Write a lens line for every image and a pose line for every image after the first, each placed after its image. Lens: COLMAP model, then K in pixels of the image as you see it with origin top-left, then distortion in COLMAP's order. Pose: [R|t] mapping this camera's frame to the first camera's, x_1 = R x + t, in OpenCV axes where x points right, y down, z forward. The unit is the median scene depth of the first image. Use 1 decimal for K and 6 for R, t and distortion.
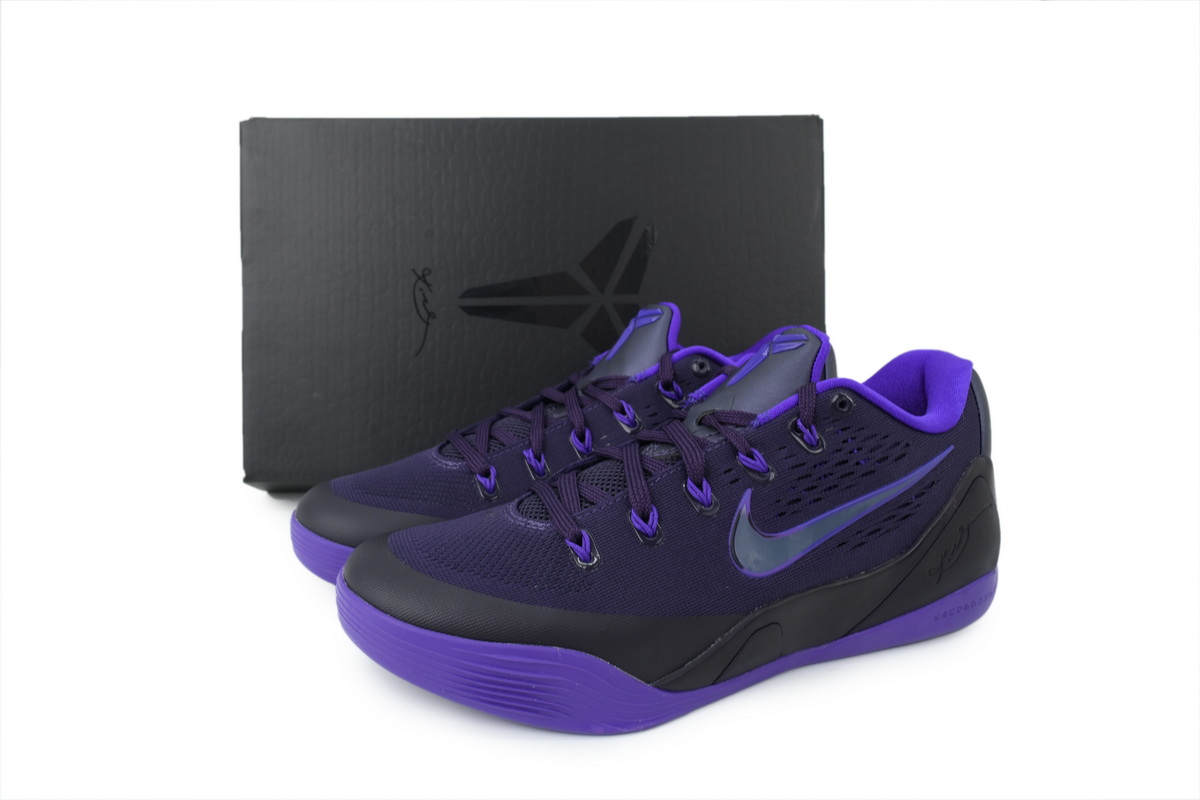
lens RADIAL K [[945.3, 0, 599.6], [0, 945.3, 400.6], [0, 0, 1]] dist [0.016429, -0.001556]
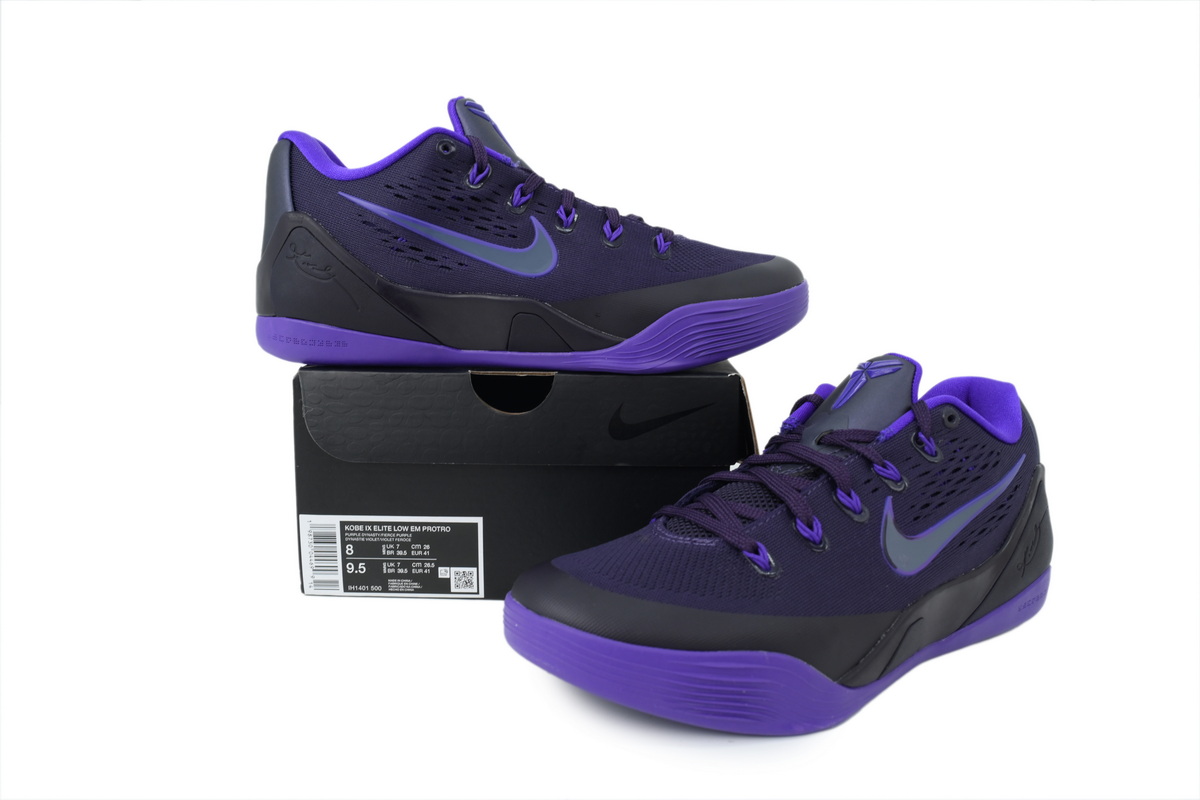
lens RADIAL K [[945.3, 0, 604.2], [0, 945.3, 392.3], [0, 0, 1]] dist [0.016429, -0.001556]
pose [[0.972928, -0.023857, 0.229874, -0.410738], [0.044908, 0.995214, -0.086786, 0.053002], [-0.226703, 0.094760, 0.969343, -0.004906]]
